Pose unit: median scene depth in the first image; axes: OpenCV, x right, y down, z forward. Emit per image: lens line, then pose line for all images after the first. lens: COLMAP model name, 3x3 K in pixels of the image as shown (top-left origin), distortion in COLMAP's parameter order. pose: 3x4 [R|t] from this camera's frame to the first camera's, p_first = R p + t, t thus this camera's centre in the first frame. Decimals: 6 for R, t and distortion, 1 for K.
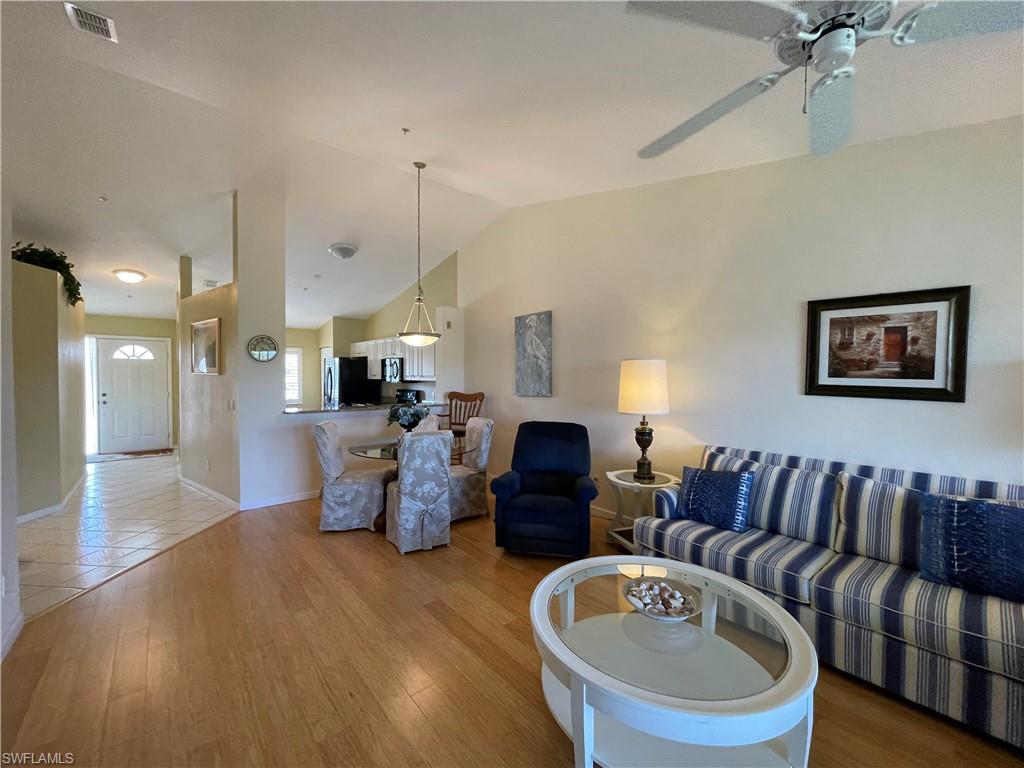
lens RADIAL K [[412.2, 0, 509.8], [0, 412.2, 381.7], [0, 0, 1]] dist [-0.001235, -0.000006]
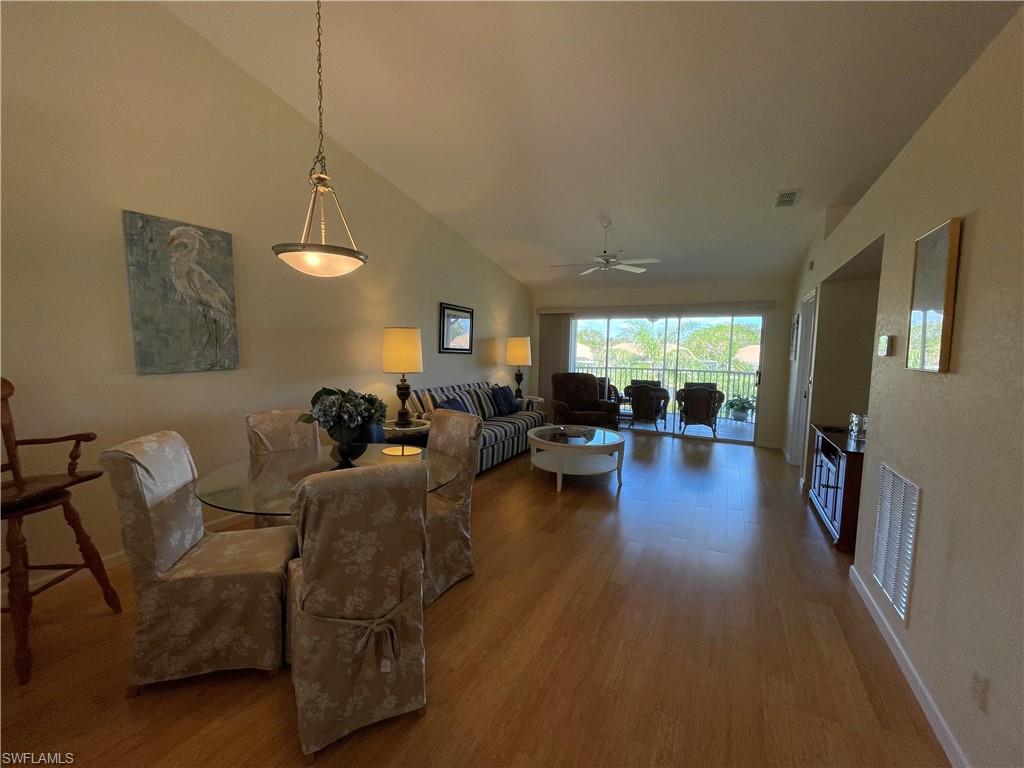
lens RADIAL K [[412.2, 0, 512.8], [0, 412.2, 382.1], [0, 0, 1]] dist [-0.001235, -0.000006]
pose [[-0.383467, -0.083794, 0.919746, -0.644686], [-0.003070, 0.995986, 0.089460, -0.002364], [-0.923550, 0.031481, -0.382185, 0.810974]]
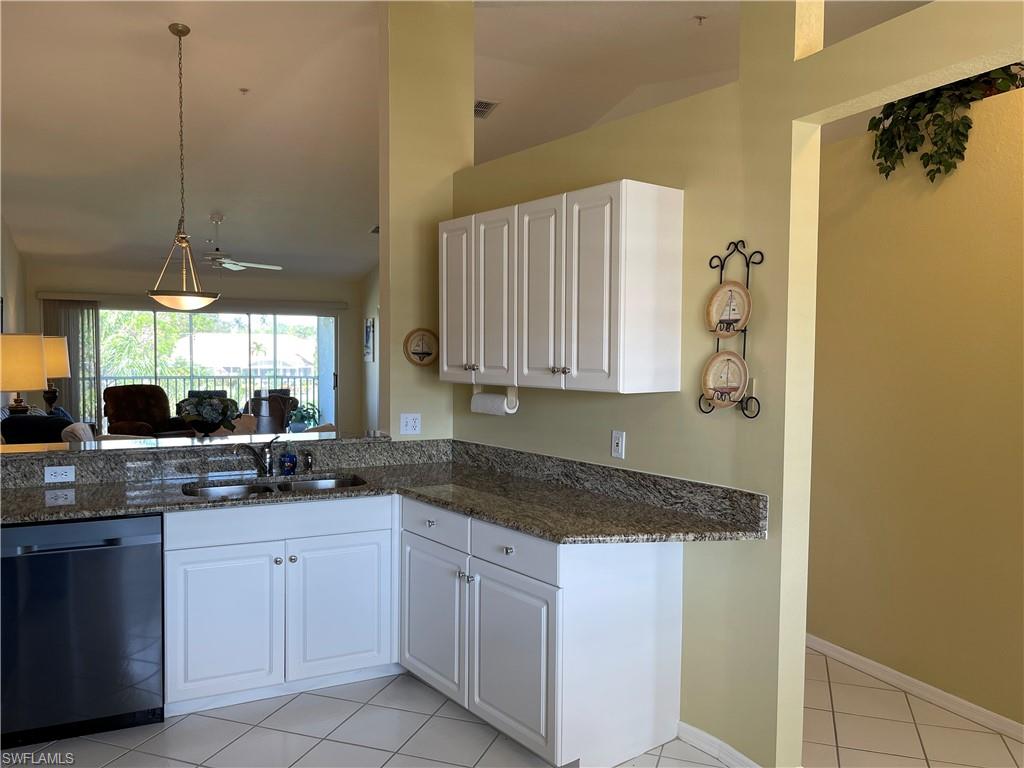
lens RADIAL K [[775.6, 0, 526.2], [0, 775.6, 397.0], [0, 0, 1]] dist [0.047003, -0.043280]
pose [[-0.971412, -0.026713, 0.235892, -0.862131], [-0.008372, 0.996886, 0.078414, -0.040354], [-0.237252, 0.074197, -0.968610, 1.720062]]
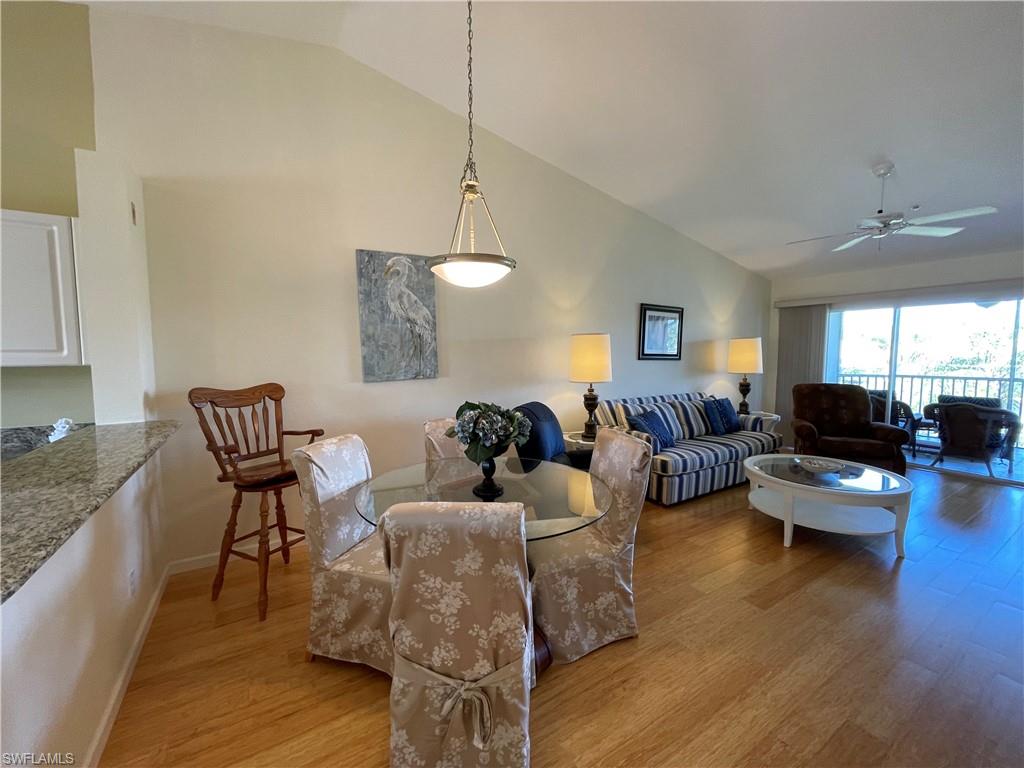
lens RADIAL K [[412.2, 0, 512.0], [0, 412.2, 383.1], [0, 0, 1]] dist [-0.001235, -0.000006]
pose [[0.145299, -0.078862, 0.986240, -0.579527], [0.020331, 0.996846, 0.076715, -0.006794], [-0.989179, 0.008904, 0.146444, 0.728758]]
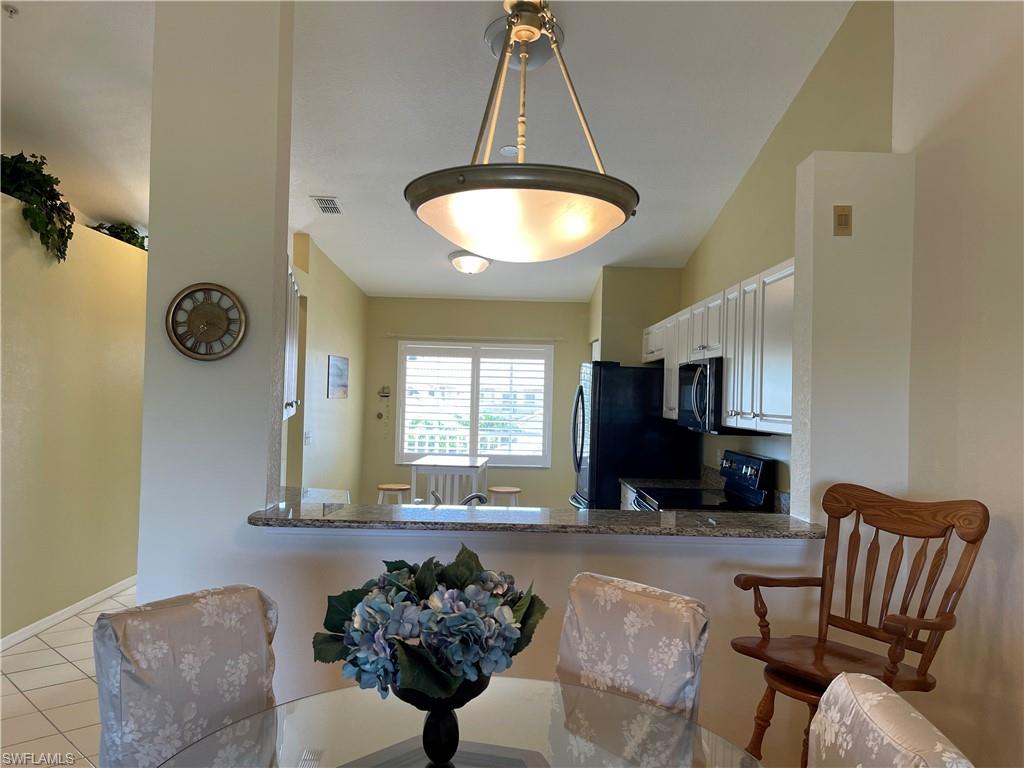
lens RADIAL K [[775.6, 0, 510.4], [0, 775.6, 385.7], [0, 0, 1]] dist [0.047003, -0.043280]
pose [[0.772110, 0.008096, -0.635437, 0.003917], [-0.036194, 0.998856, -0.031252, -0.014425], [0.634457, 0.047129, 0.771520, 0.595300]]
